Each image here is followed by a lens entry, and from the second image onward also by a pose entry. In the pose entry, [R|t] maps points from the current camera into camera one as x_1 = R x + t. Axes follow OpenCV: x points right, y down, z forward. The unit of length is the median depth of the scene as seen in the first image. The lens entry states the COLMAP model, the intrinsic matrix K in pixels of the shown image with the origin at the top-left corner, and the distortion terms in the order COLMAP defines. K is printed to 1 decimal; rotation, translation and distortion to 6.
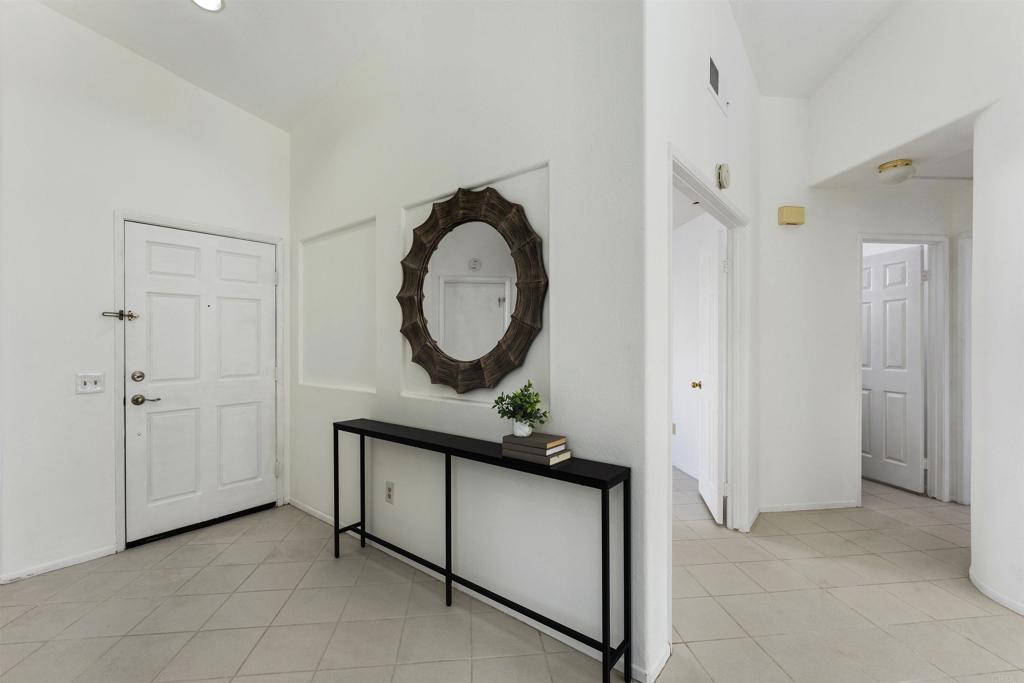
lens RADIAL K [[446.0, 0, 511.4], [0, 446.0, 339.9], [0, 0, 1]] dist [-0.000873, 0.000121]
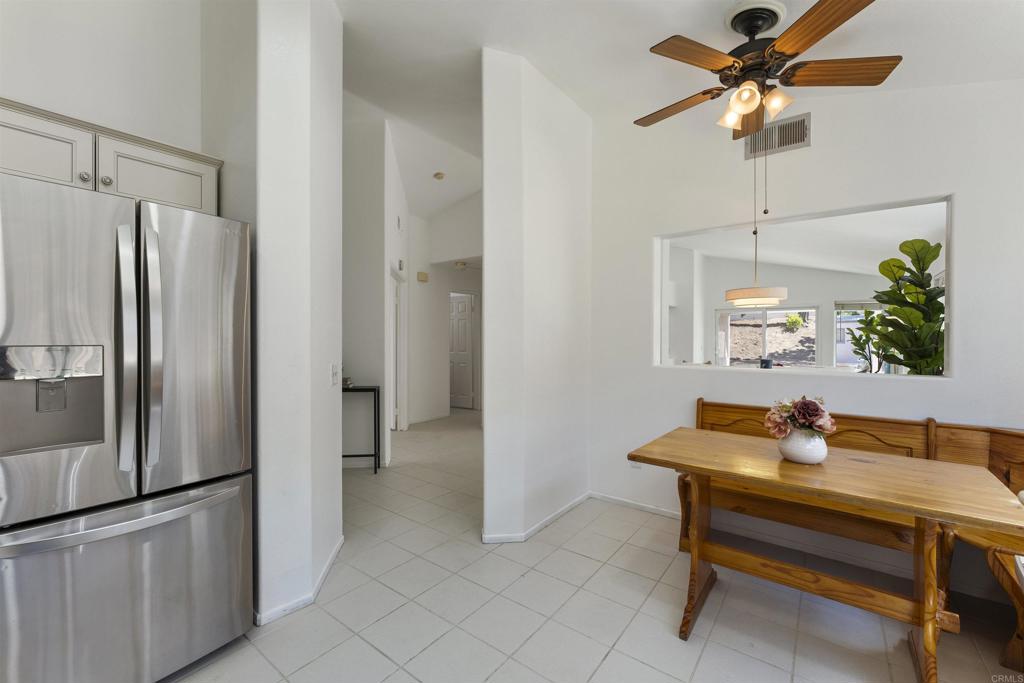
lens RADIAL K [[426.6, 0, 511.2], [0, 426.6, 340.4], [0, 0, 1]] dist [-0.002748, -0.000299]
pose [[0.689098, -0.002303, 0.724664, -0.513112], [0.001510, 0.999997, 0.001742, 0.009043], [-0.724666, -0.000106, 0.689100, -0.646839]]
